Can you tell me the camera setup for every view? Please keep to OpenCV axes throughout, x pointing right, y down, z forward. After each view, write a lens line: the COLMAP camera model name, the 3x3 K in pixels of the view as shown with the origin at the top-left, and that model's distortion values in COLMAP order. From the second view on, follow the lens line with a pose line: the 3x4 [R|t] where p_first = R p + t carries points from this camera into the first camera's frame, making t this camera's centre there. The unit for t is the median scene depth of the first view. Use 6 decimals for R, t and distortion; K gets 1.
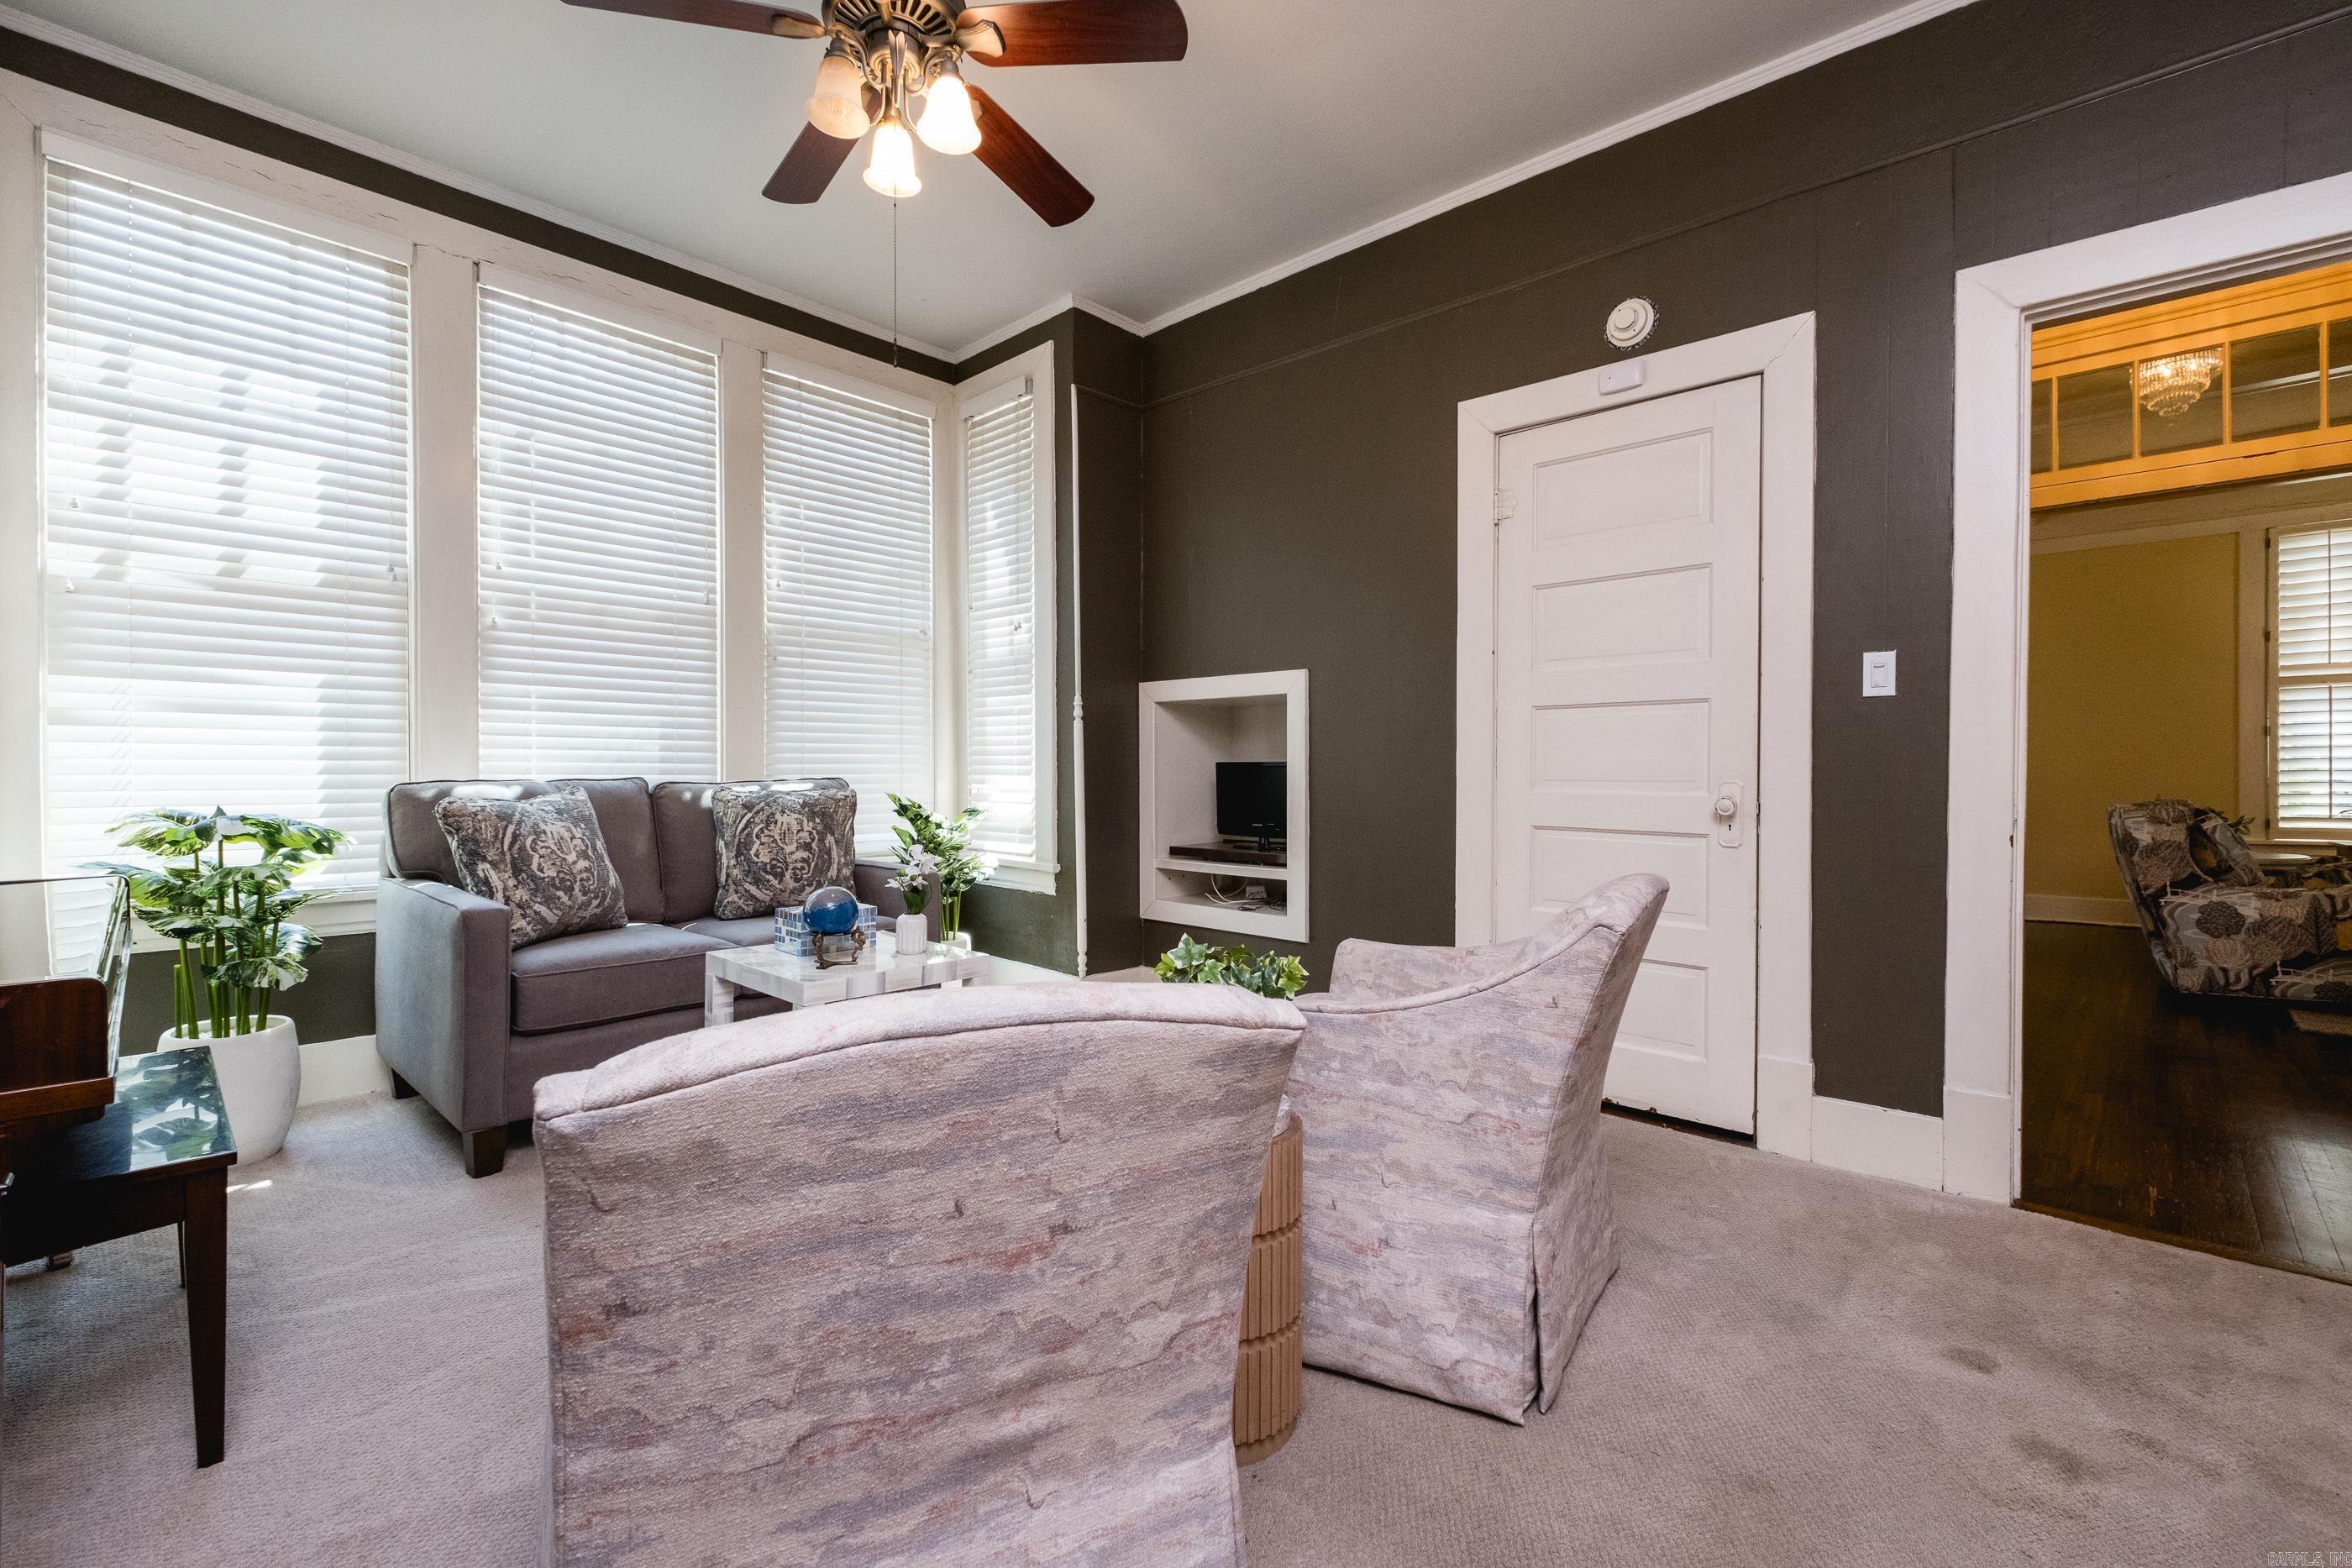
lens RADIAL K [[1039.5, 0, 1187.7], [0, 1039.5, 789.7], [0, 0, 1]] dist [0.003341, -0.004339]
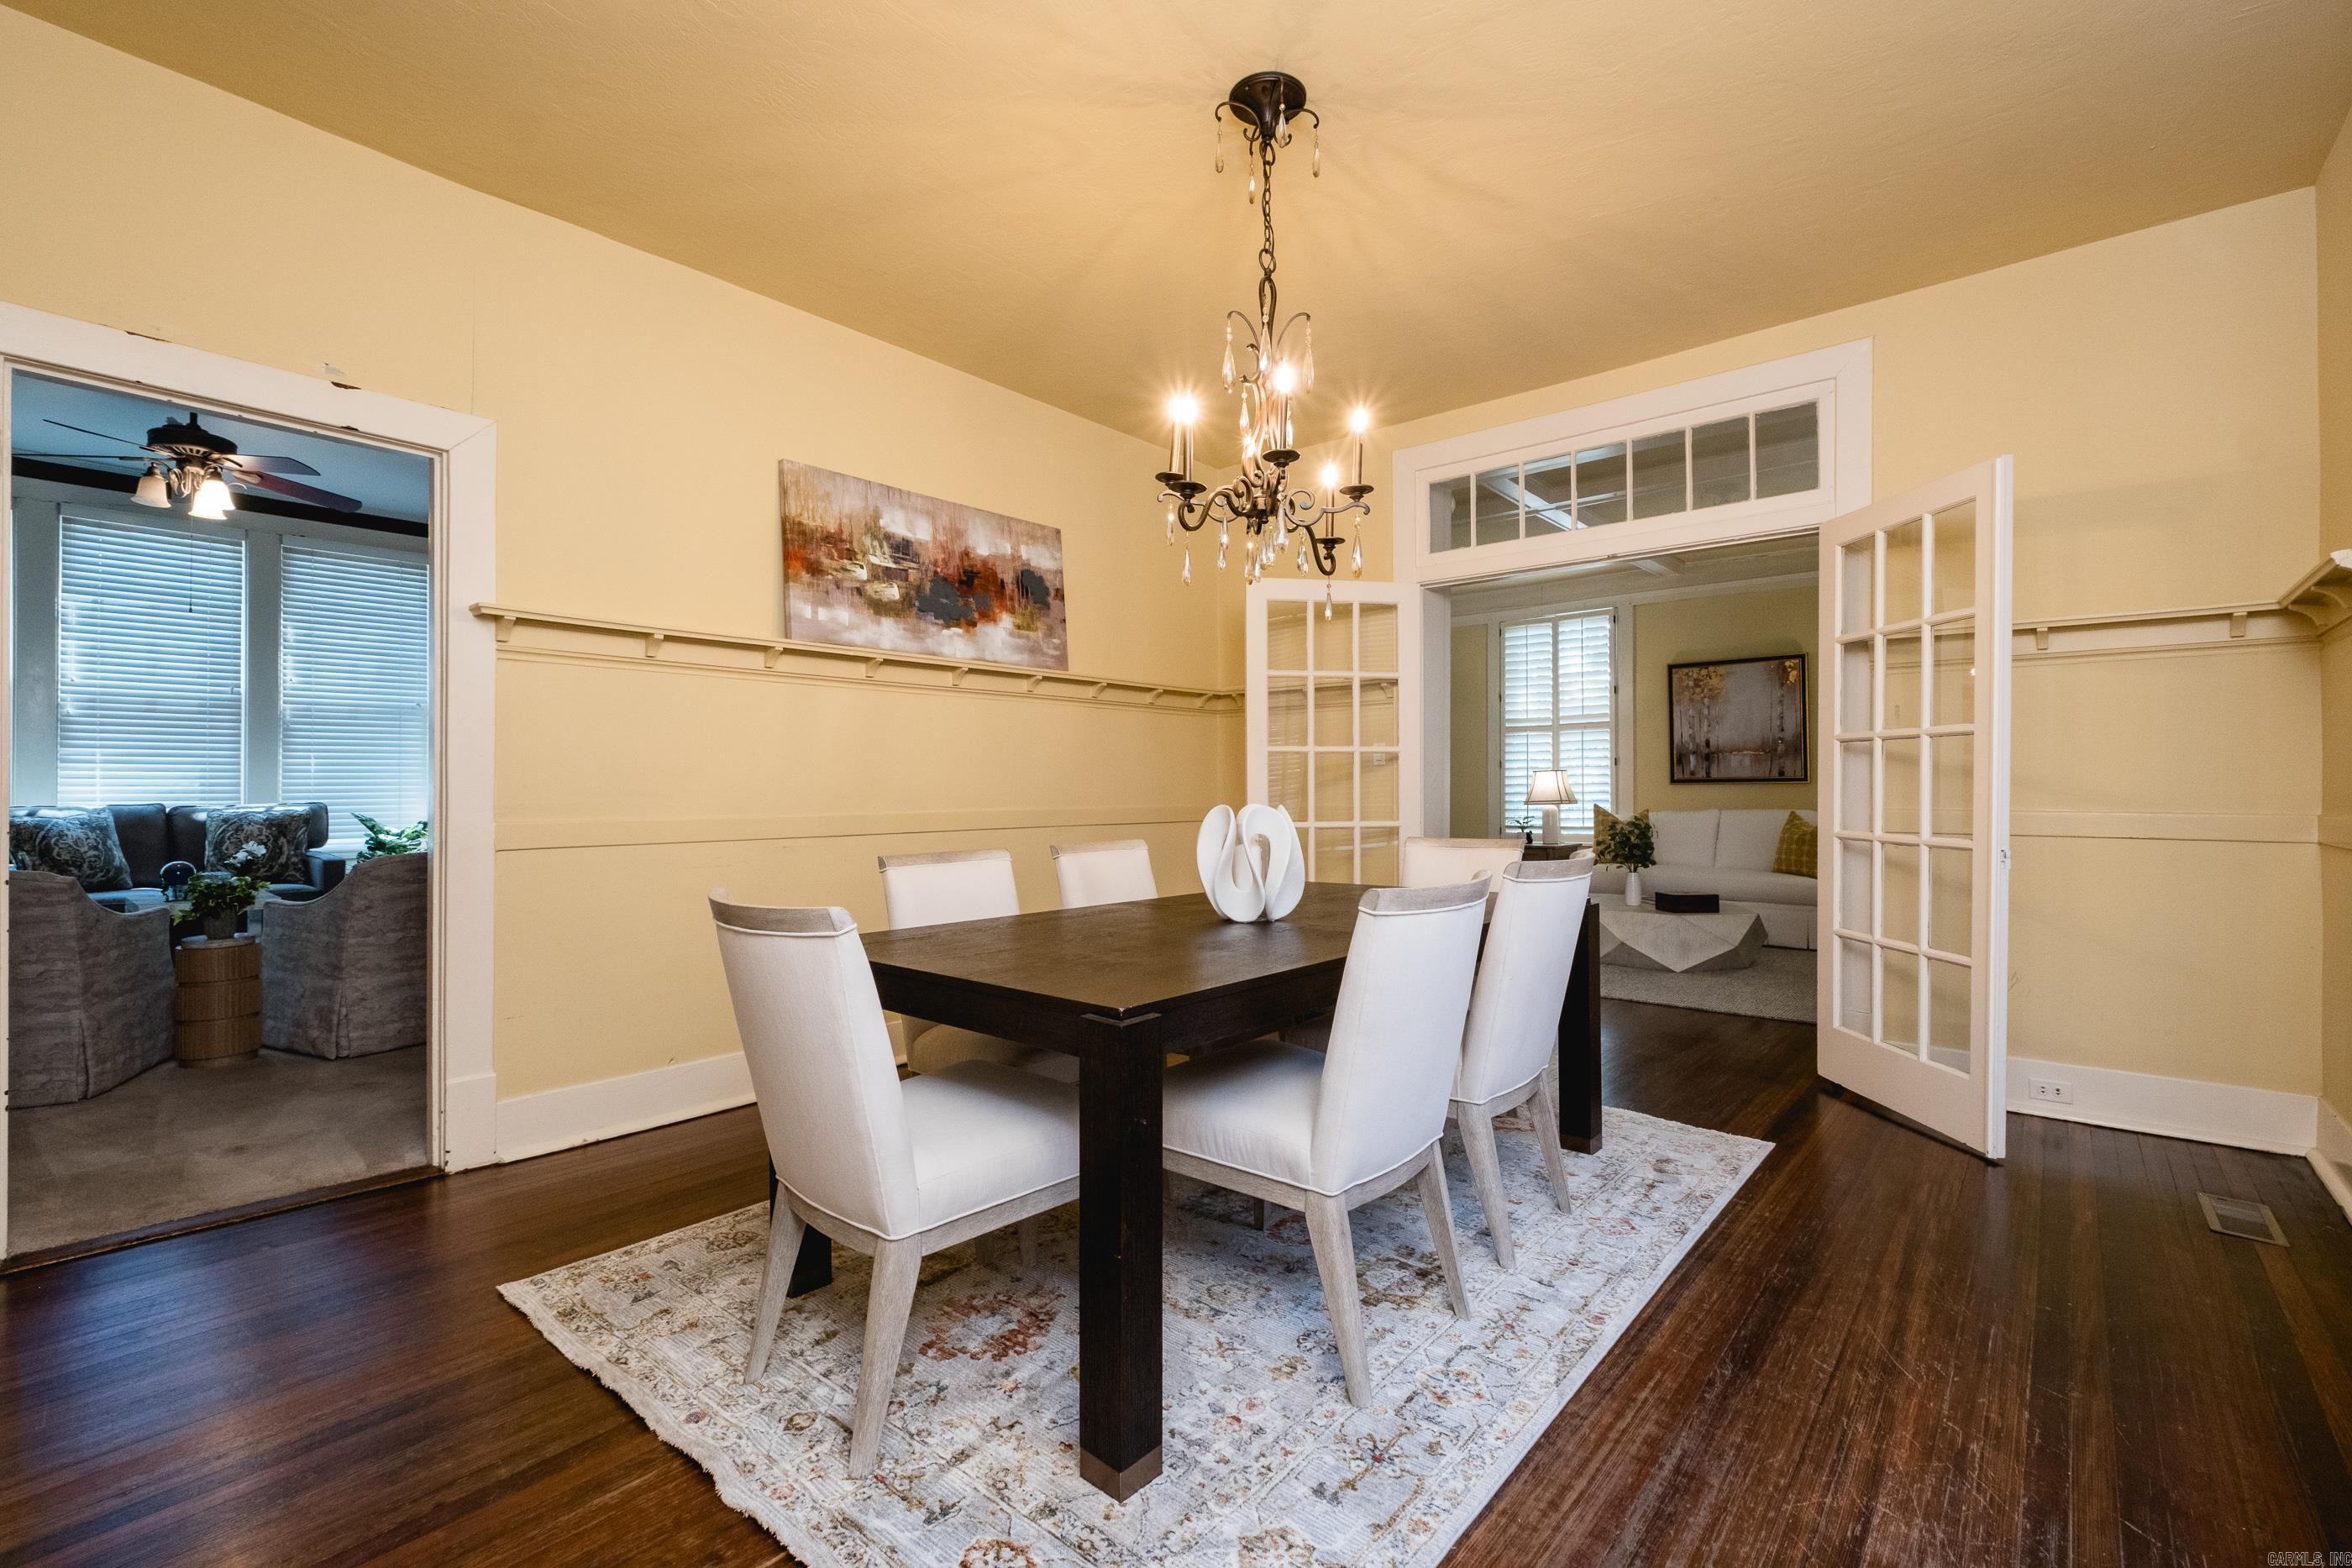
lens RADIAL K [[1039.5, 0, 1187.7], [0, 1039.5, 789.7], [0, 0, 1]] dist [0.003341, -0.004339]
pose [[0.999227, 0.000395, 0.039304, 1.067298], [0.000035, 0.999940, -0.010918, -0.015569], [-0.039306, 0.010911, 0.999168, -0.746741]]
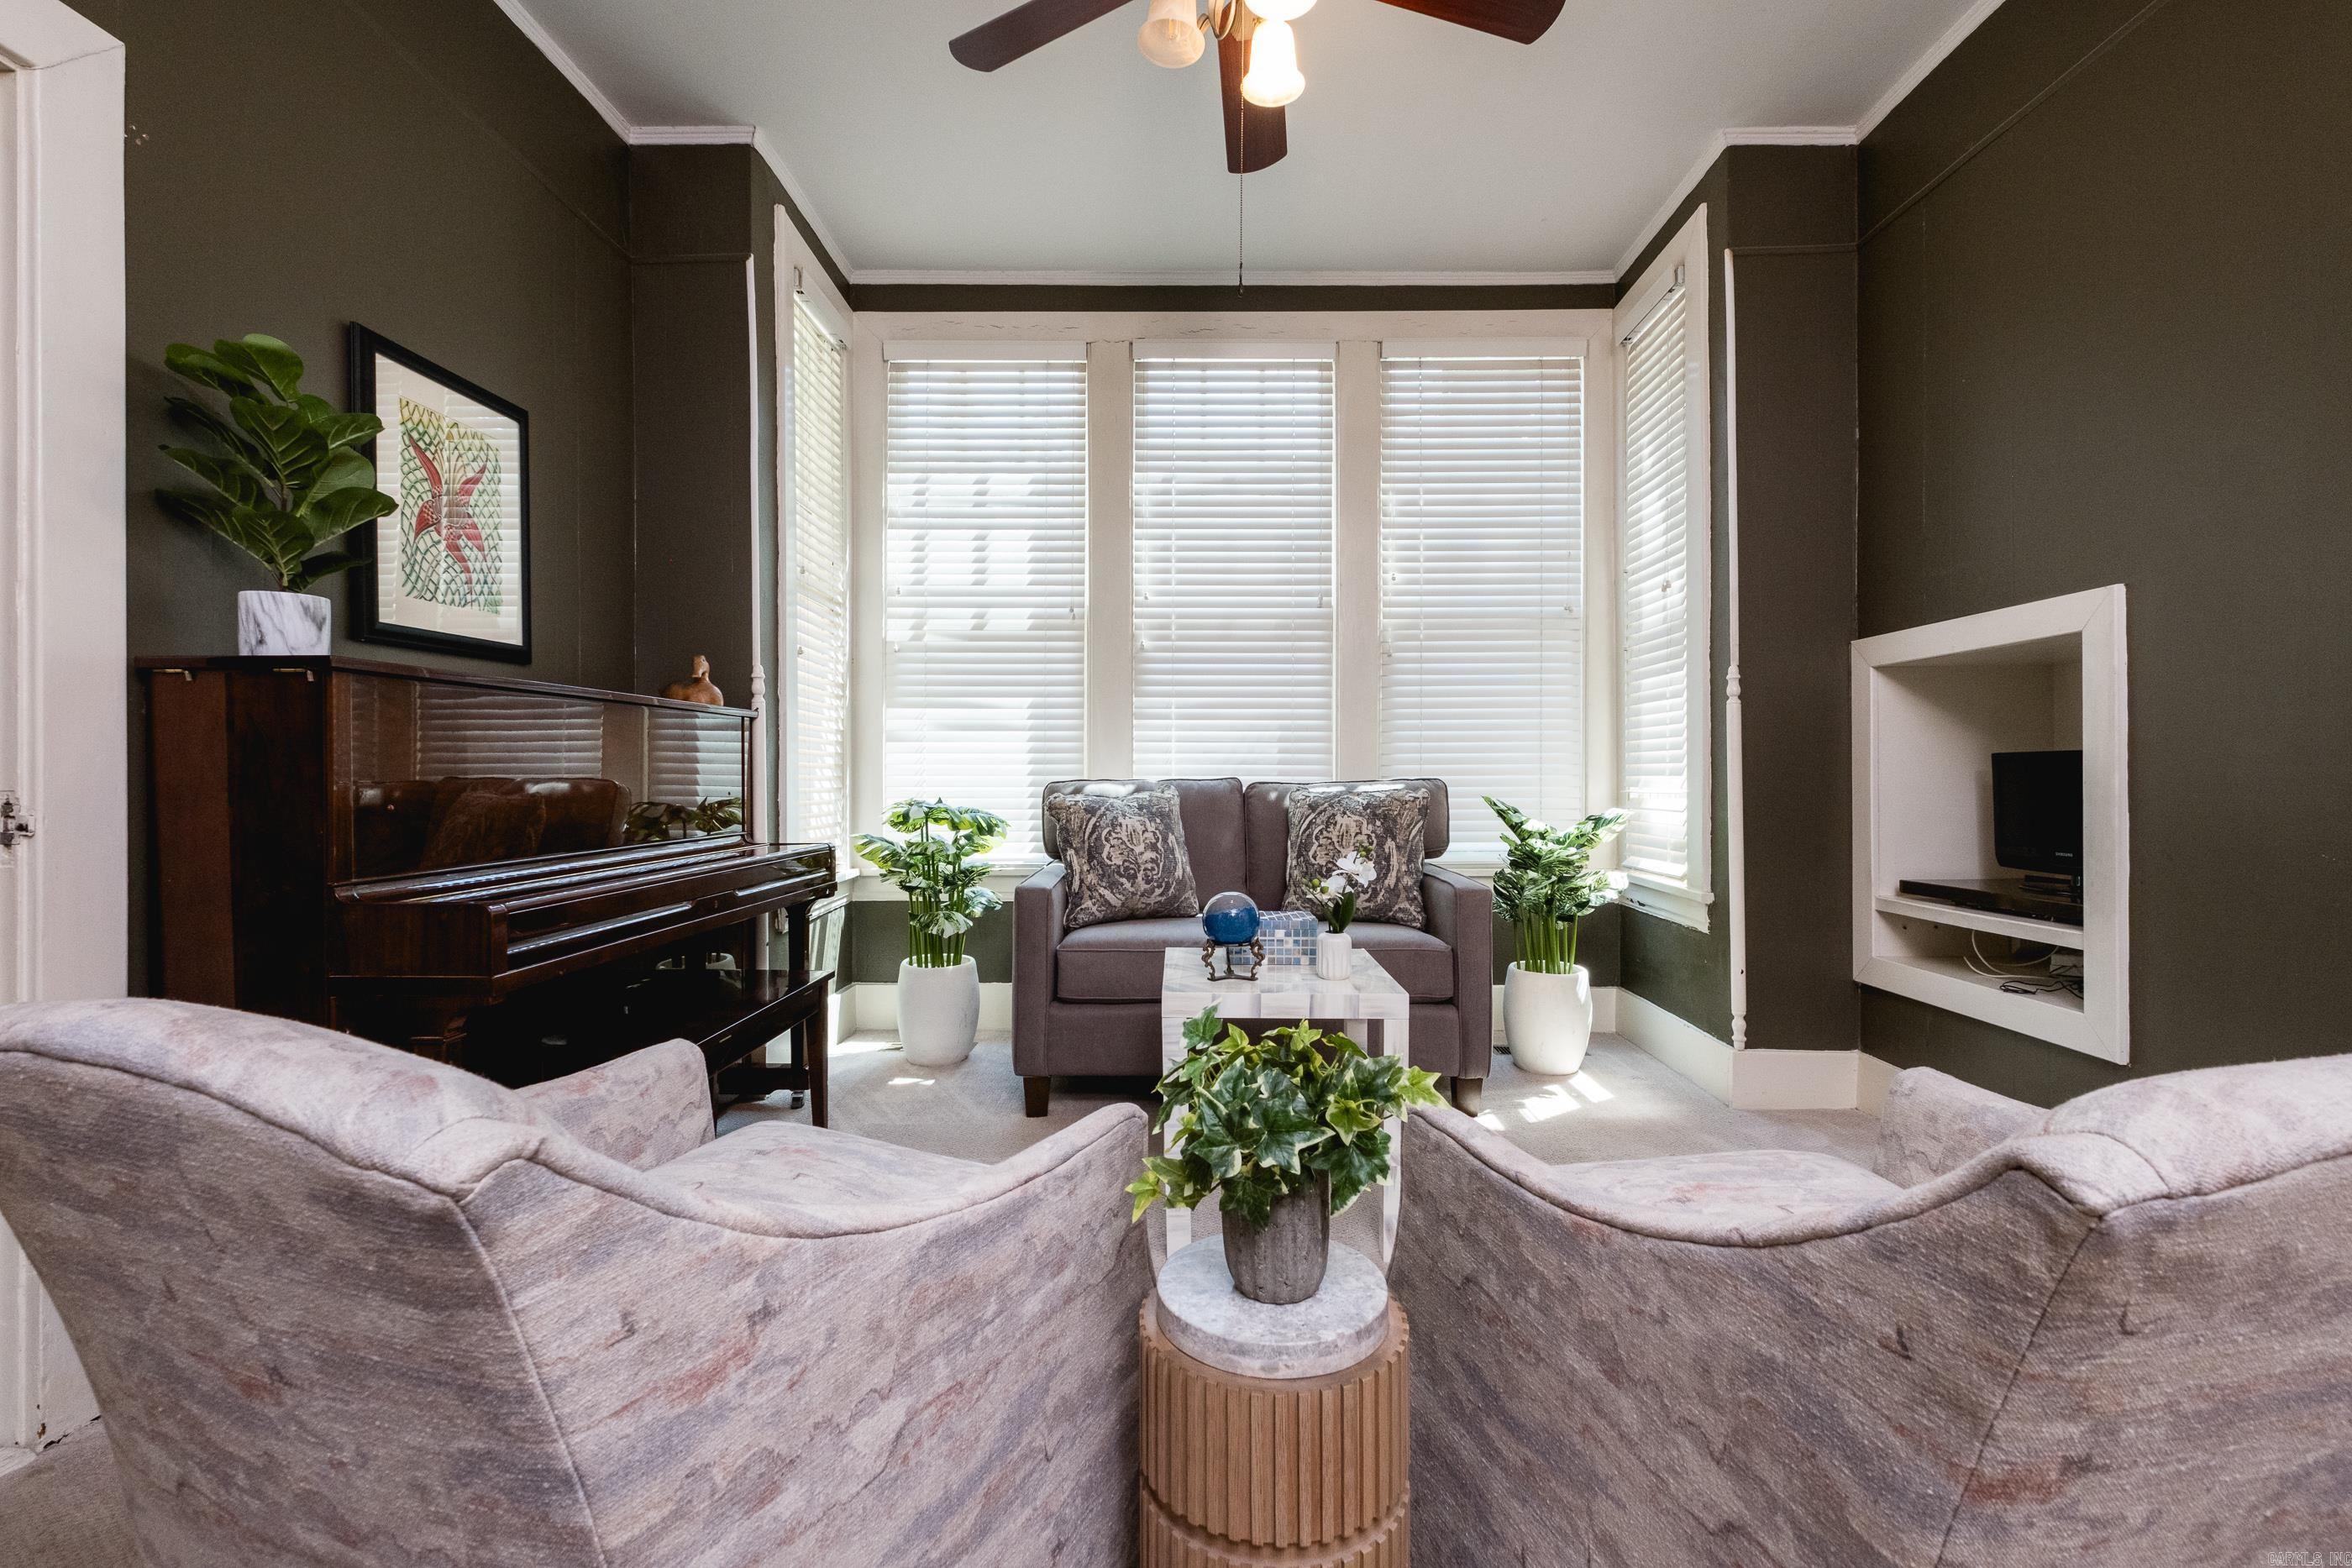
lens RADIAL K [[1023.8, 0, 1176.0], [0, 1023.8, 784.0], [0, 0, 1]] dist [0.002352, -0.000161]
pose [[0.659611, 0.000084, -0.751607, 0.214958], [-0.011649, 0.999881, -0.010112, 0.005817], [0.751517, 0.015425, 0.659534, 0.264871]]
